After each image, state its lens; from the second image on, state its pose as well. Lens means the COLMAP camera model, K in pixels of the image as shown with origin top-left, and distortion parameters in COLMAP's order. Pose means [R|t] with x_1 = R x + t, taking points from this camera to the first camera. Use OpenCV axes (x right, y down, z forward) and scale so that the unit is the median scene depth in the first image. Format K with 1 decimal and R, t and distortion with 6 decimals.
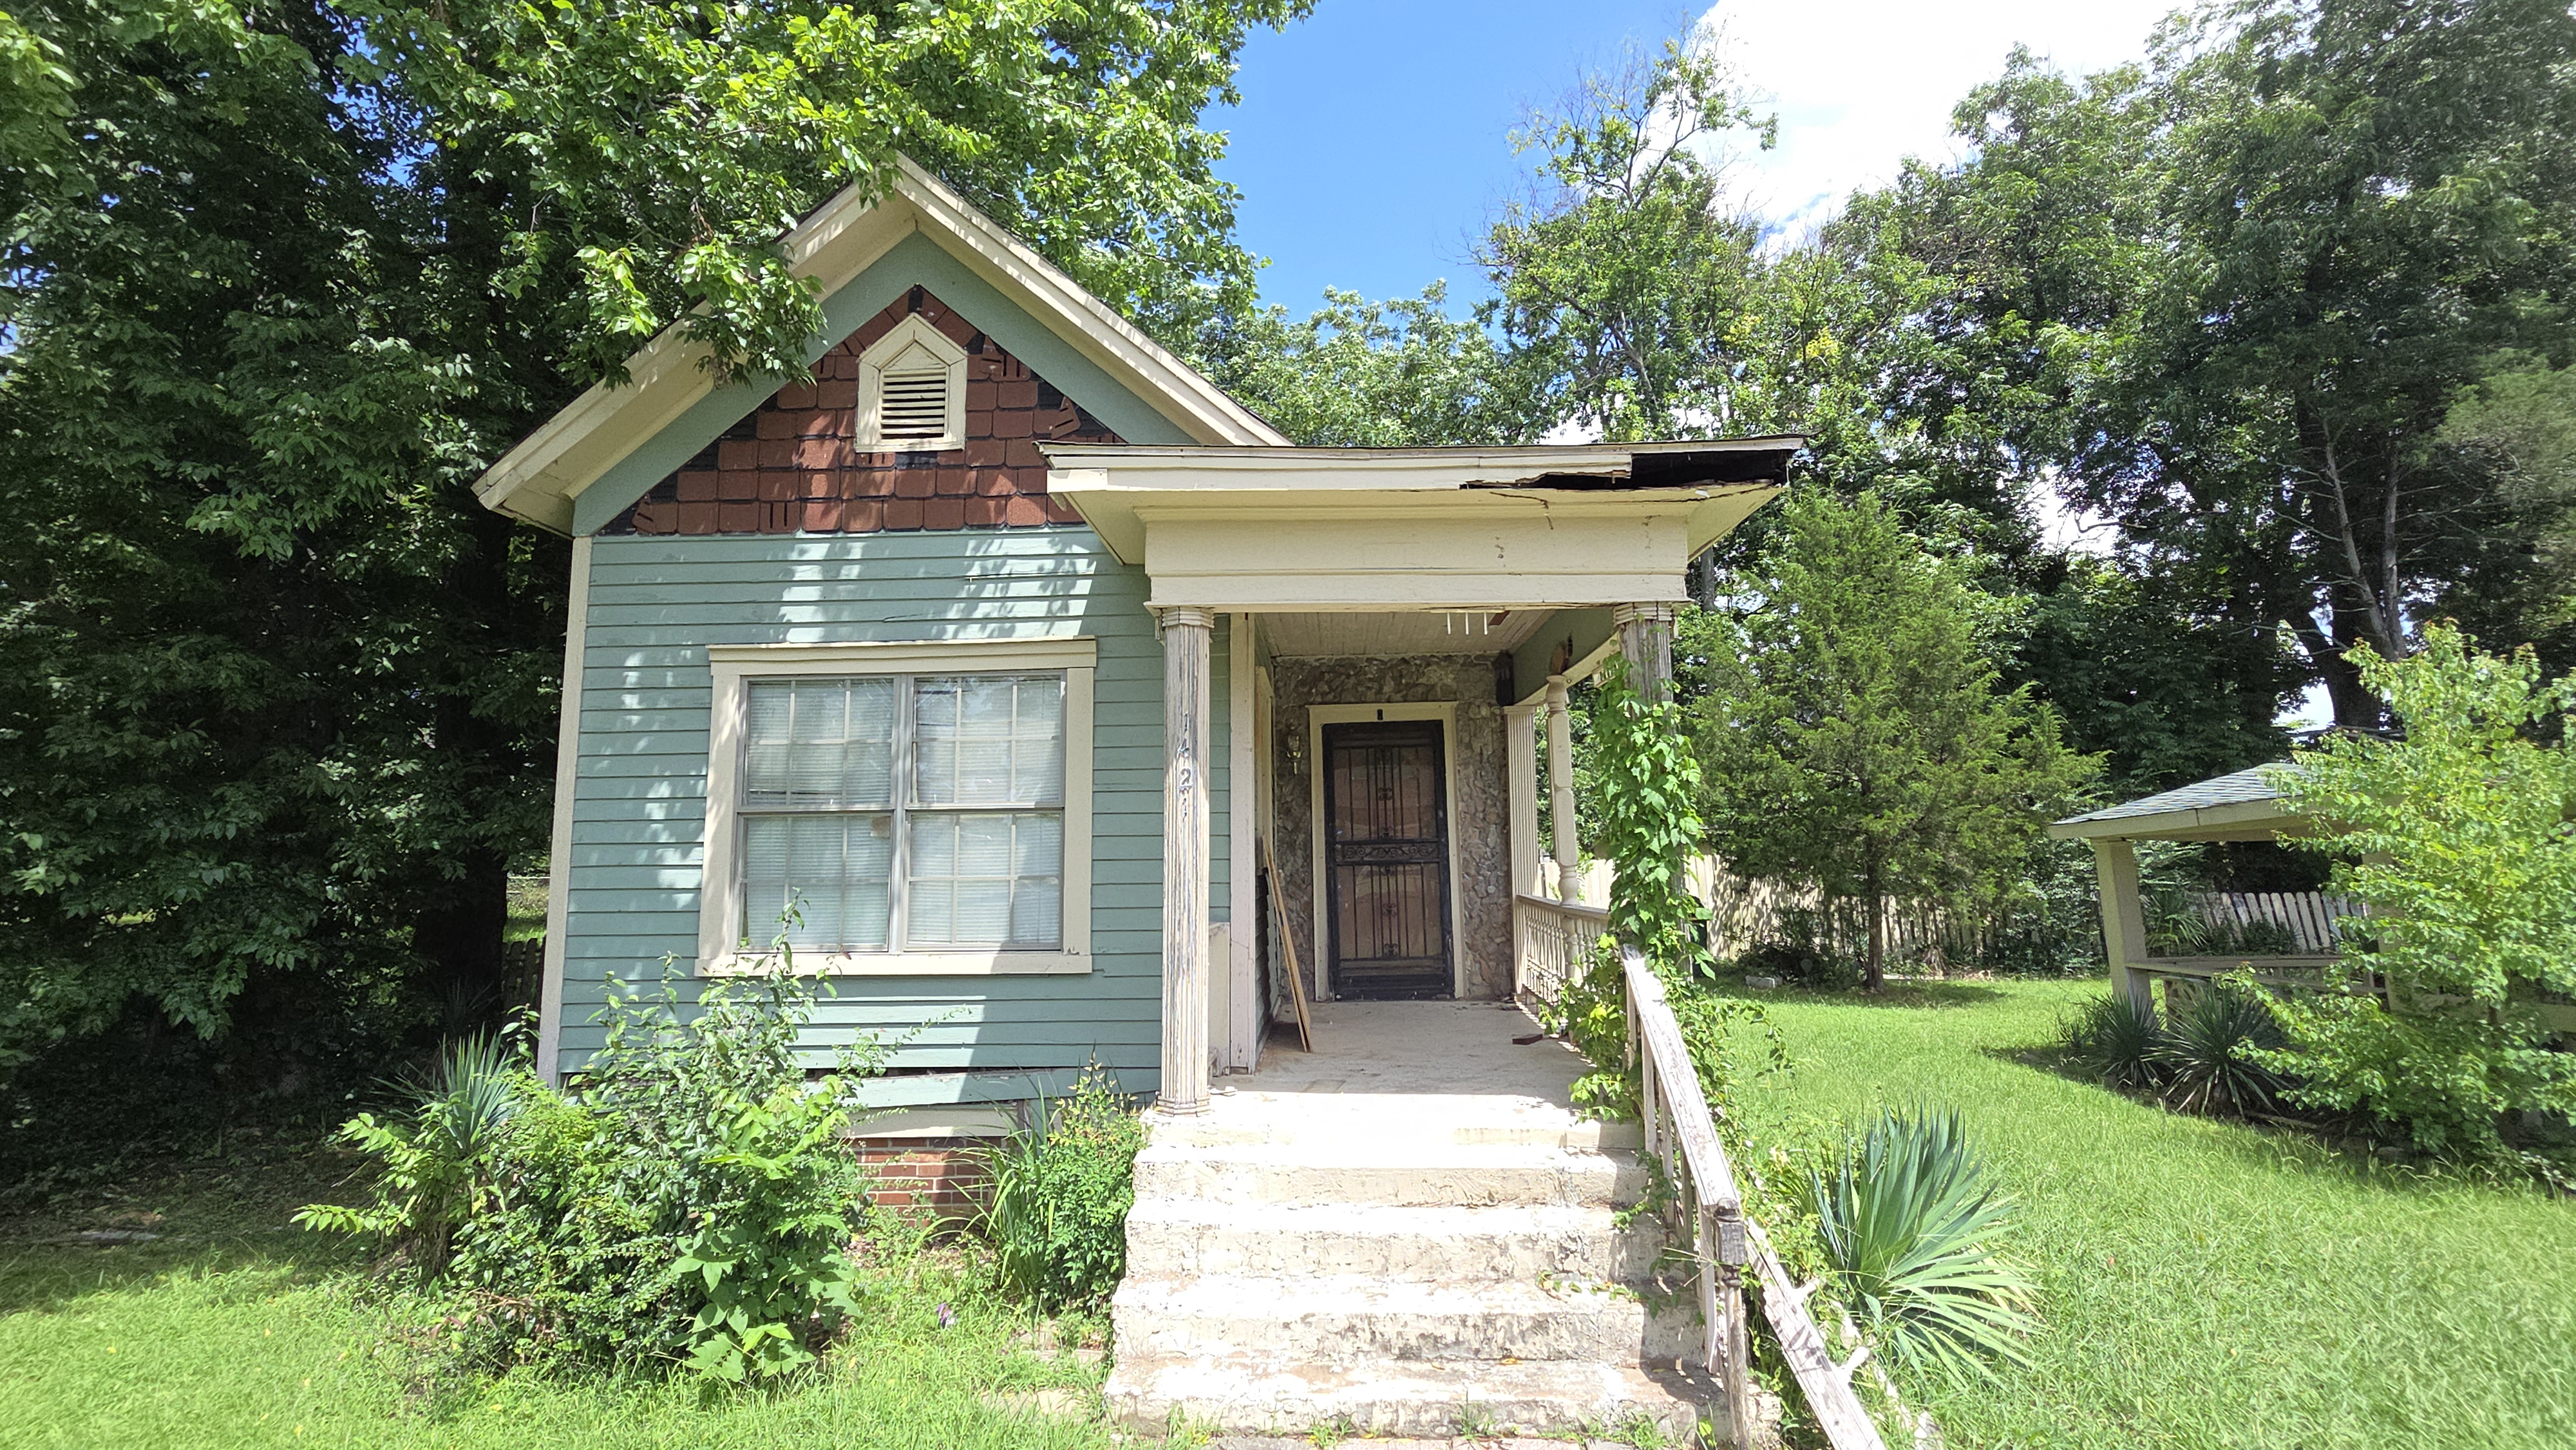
lens RADIAL K [[1178.4, 0, 1284.5], [0, 1178.4, 708.6], [0, 0, 1]] dist [0.007835, -0.001027]
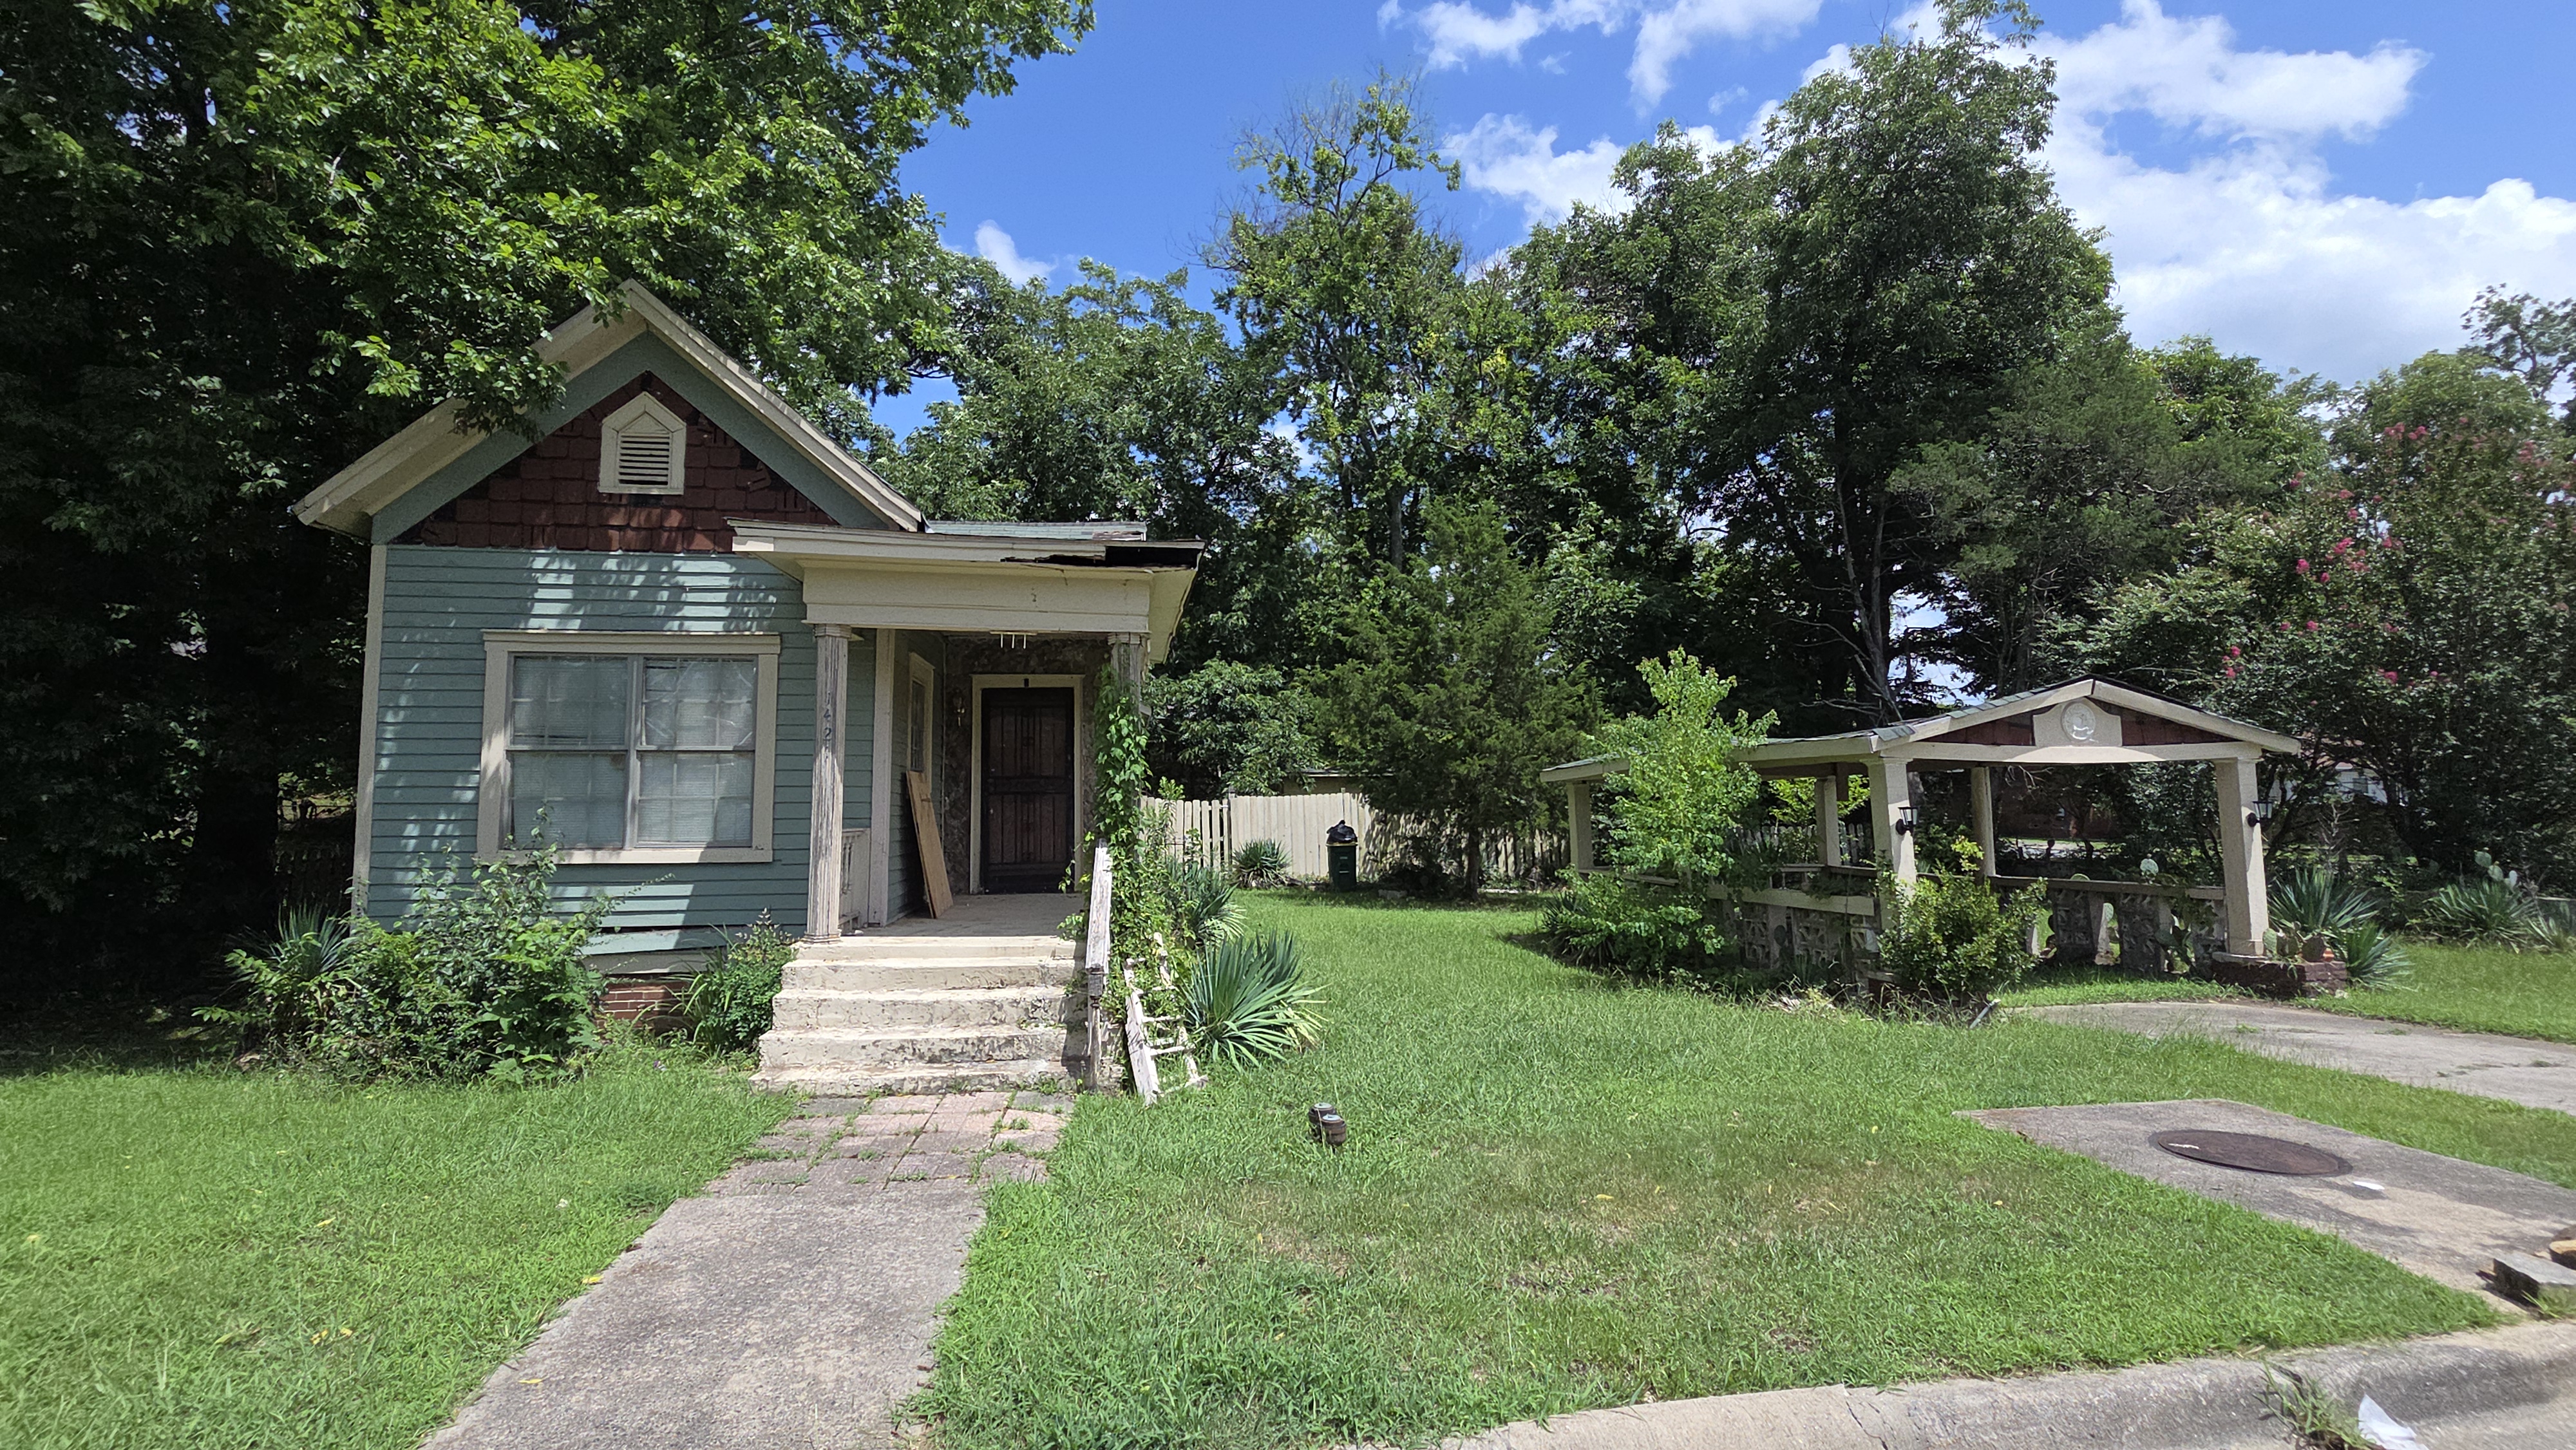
lens RADIAL K [[1178.4, 0, 1284.5], [0, 1178.4, 708.6], [0, 0, 1]] dist [0.007835, -0.001027]
pose [[0.984106, 0.022252, 0.176184, 0.190920], [-0.031424, 0.998283, 0.049441, -0.057641], [-0.174781, -0.054191, 0.983115, -0.522152]]
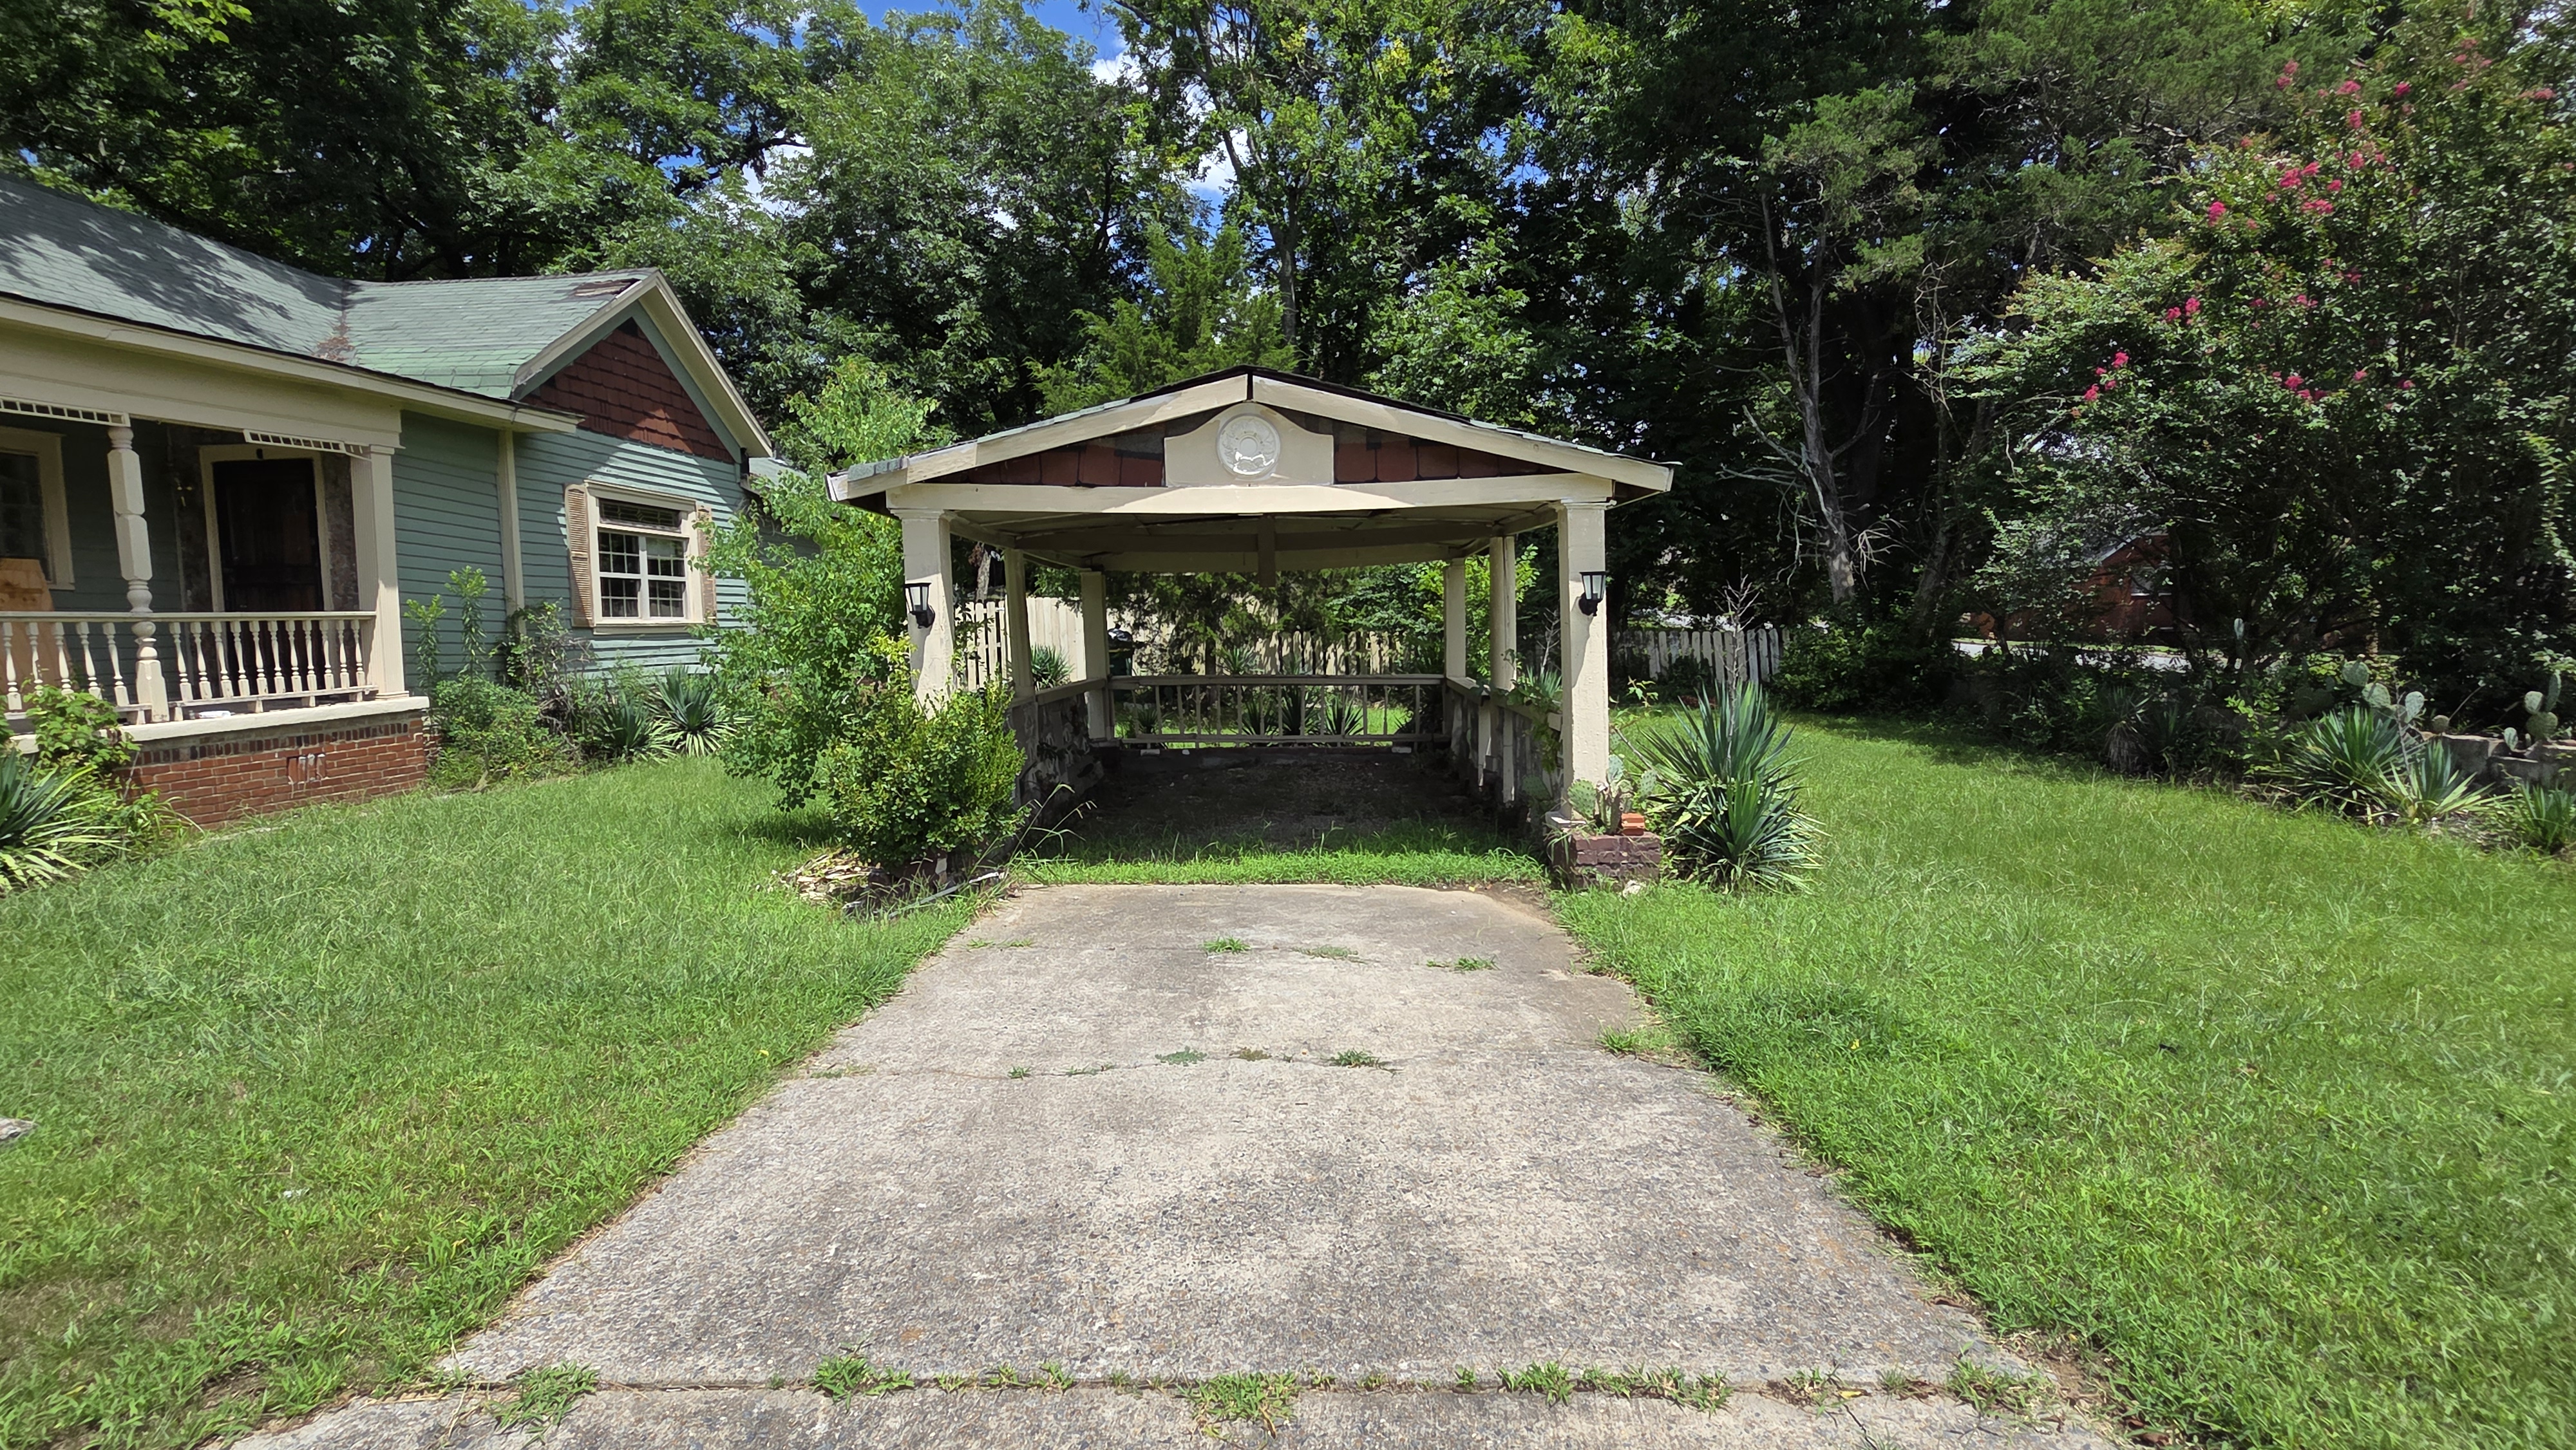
lens RADIAL K [[1178.4, 0, 1284.5], [0, 1178.4, 708.6], [0, 0, 1]] dist [0.007835, -0.001027]
pose [[0.999117, 0.007568, -0.041326, 1.617138], [0.001333, 0.977438, 0.211220, 0.012628], [0.041992, -0.211089, 0.976565, -0.143873]]
